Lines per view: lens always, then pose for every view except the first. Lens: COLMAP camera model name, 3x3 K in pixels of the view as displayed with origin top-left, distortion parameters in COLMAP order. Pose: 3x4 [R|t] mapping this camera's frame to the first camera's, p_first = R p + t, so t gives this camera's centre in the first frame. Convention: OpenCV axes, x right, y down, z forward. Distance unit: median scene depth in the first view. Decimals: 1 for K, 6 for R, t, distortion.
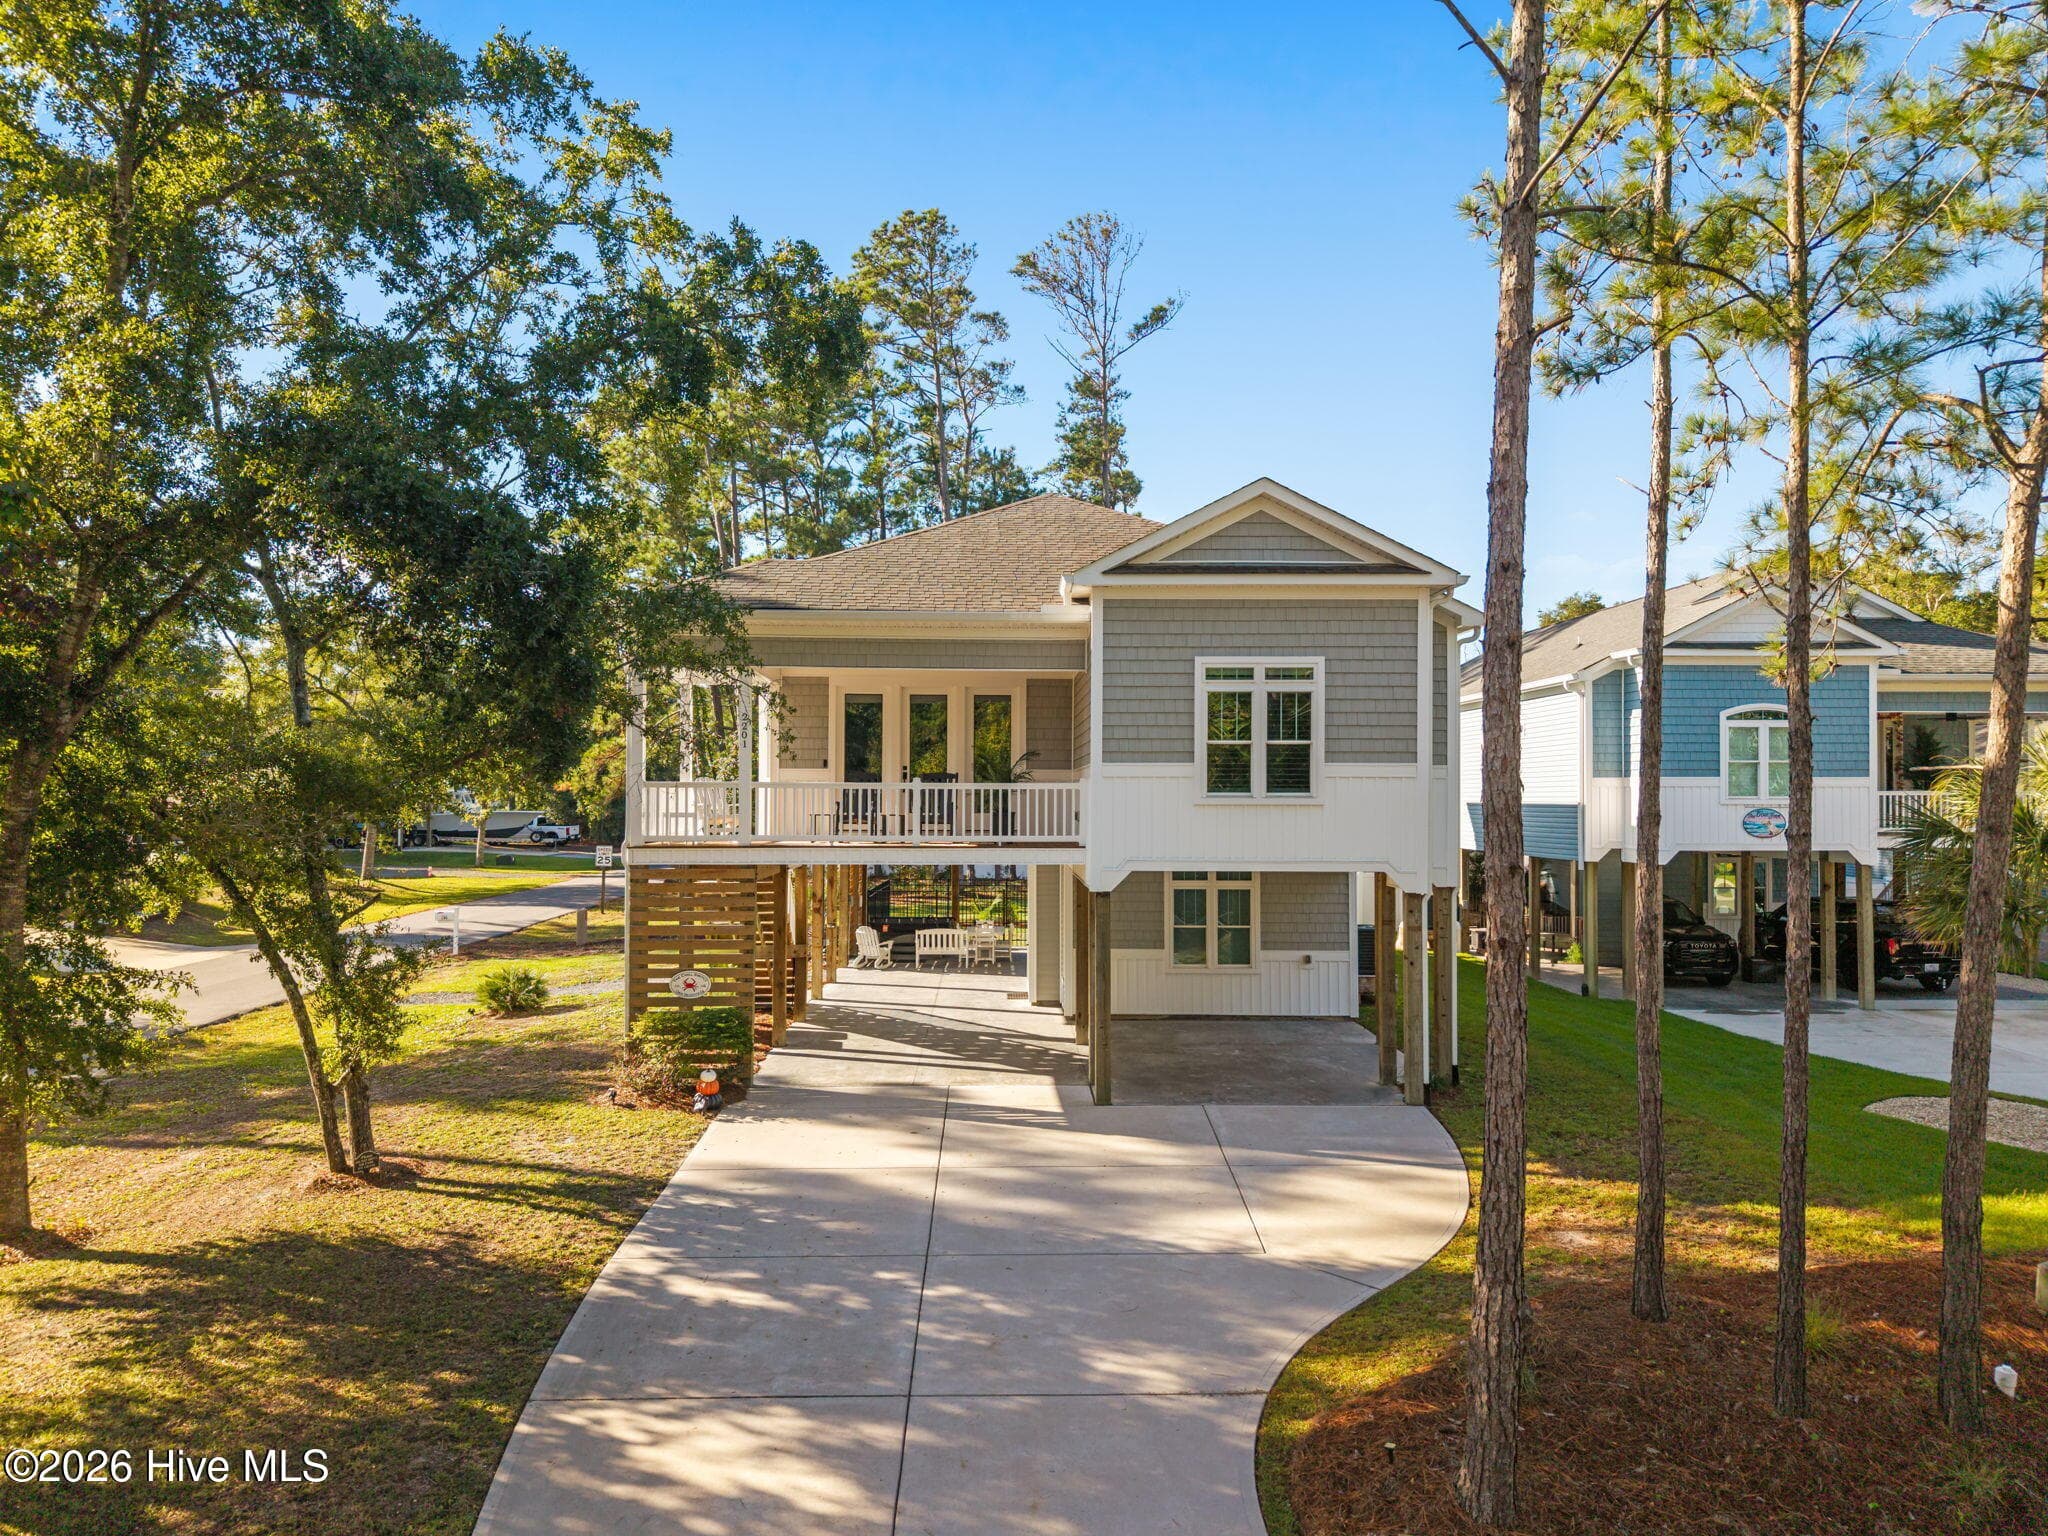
lens RADIAL K [[1370.6, 0, 1044.4], [0, 1370.6, 760.9], [0, 0, 1]] dist [0.033073, 0.001955]
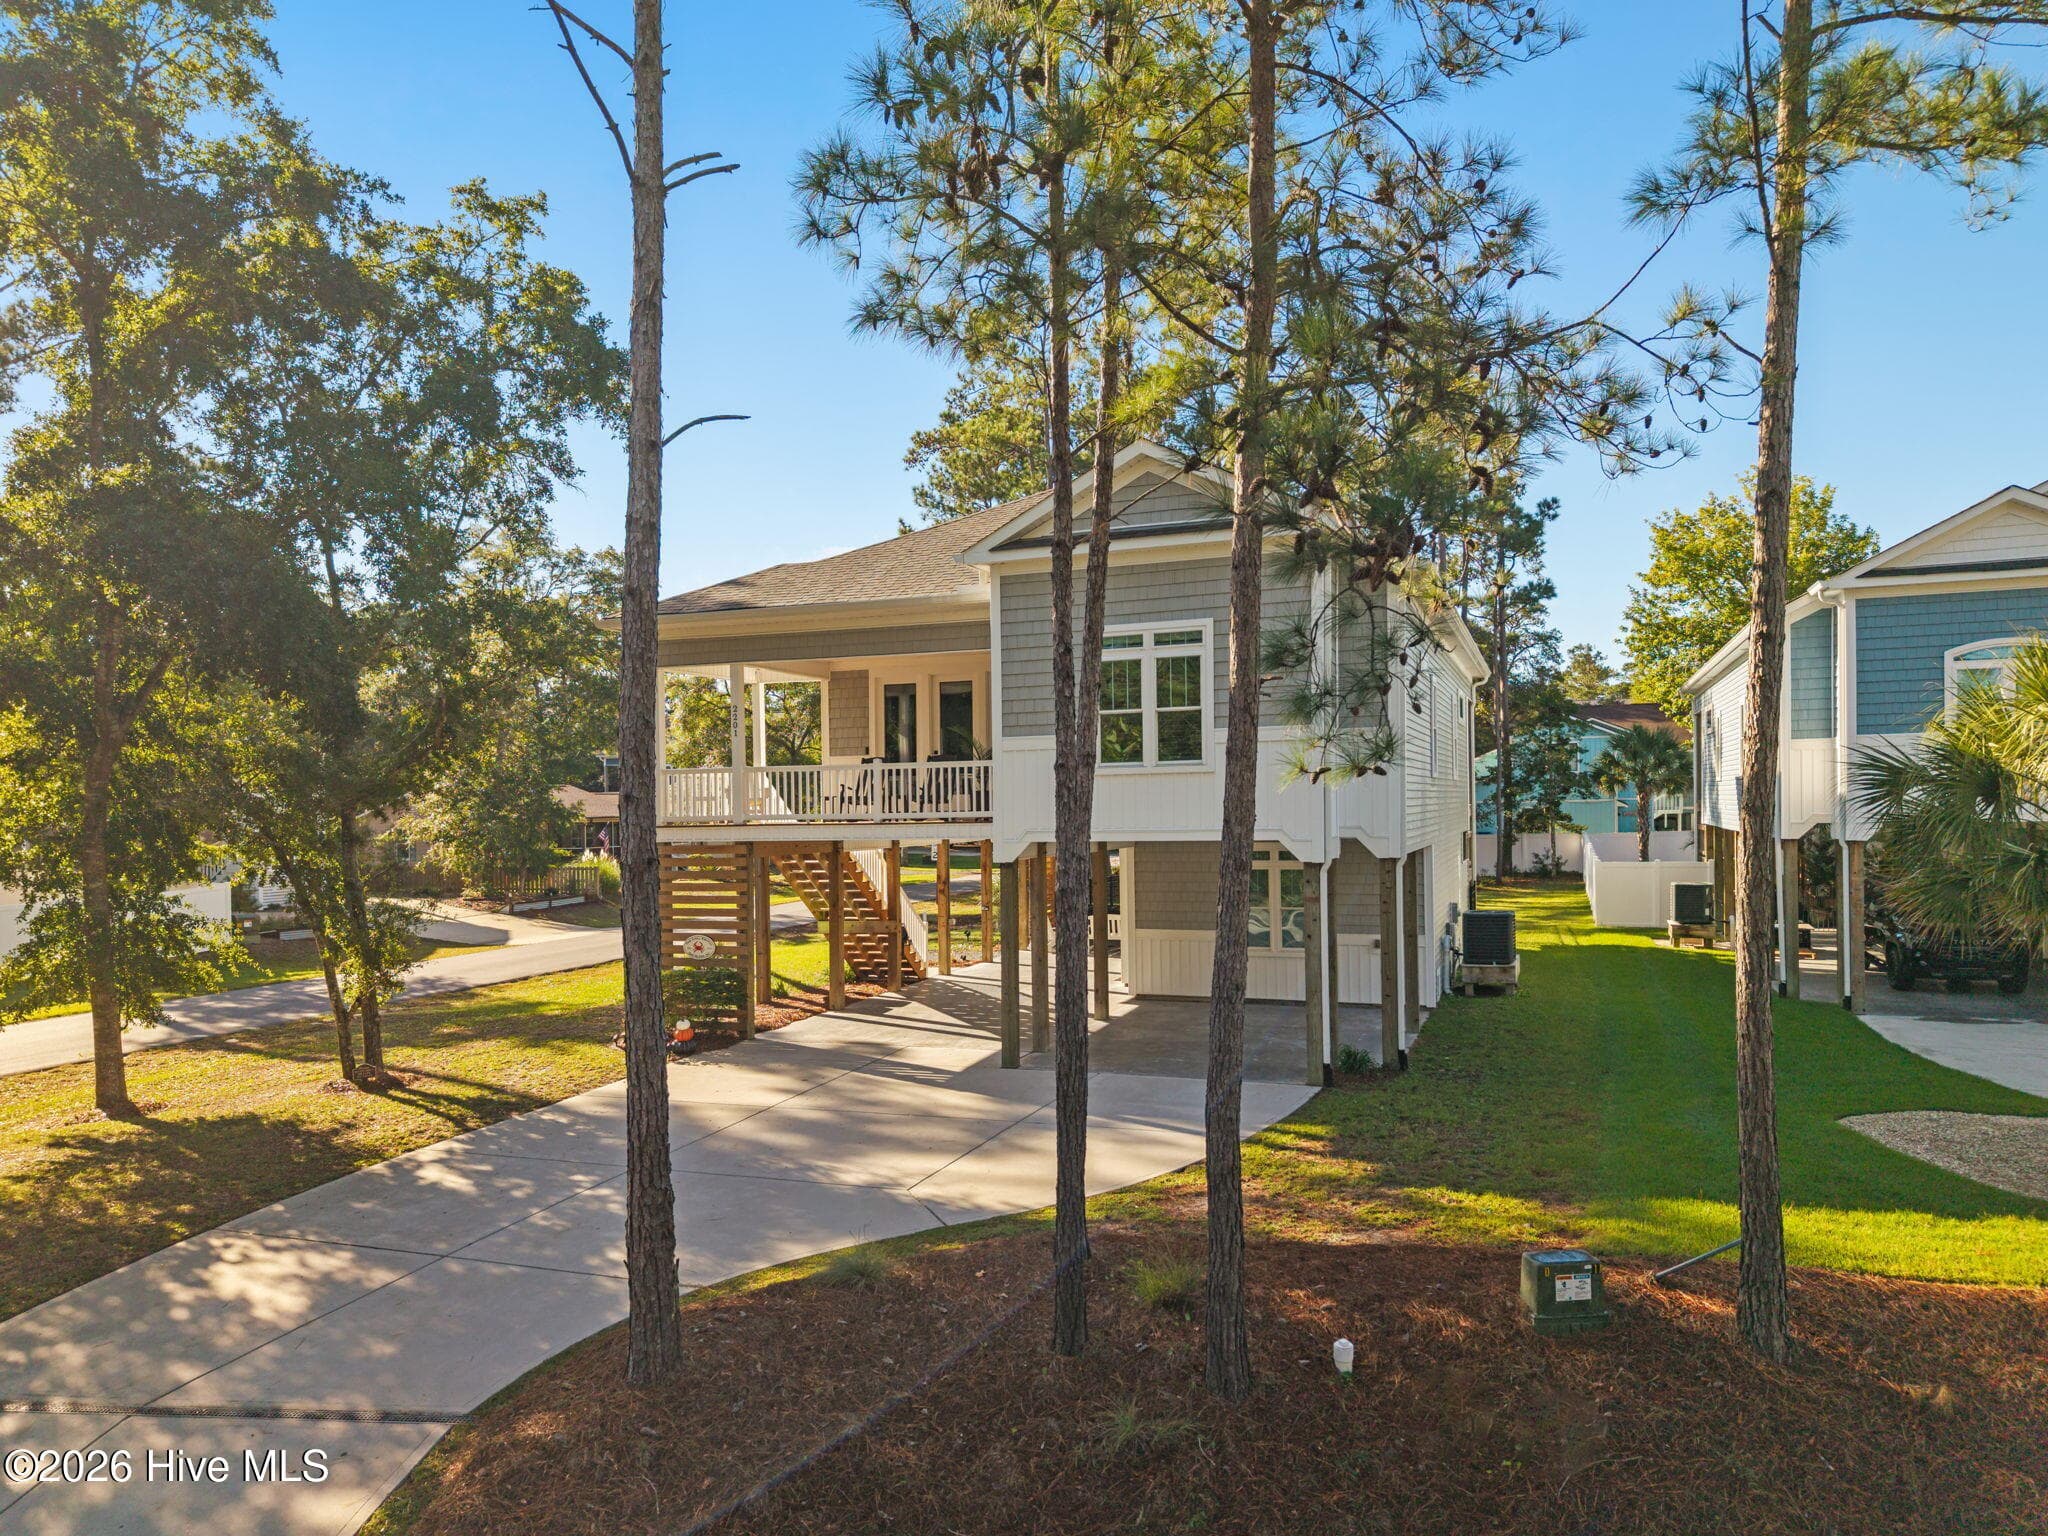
lens RADIAL K [[1398.7, 0, 979.7], [0, 1398.7, 792.1], [0, 0, 1]] dist [0.029279, -0.002427]
pose [[0.924071, -0.021726, -0.381602, 0.687151], [0.029535, 0.999457, 0.014618, 0.043445], [0.381077, -0.024778, 0.924211, 0.045044]]
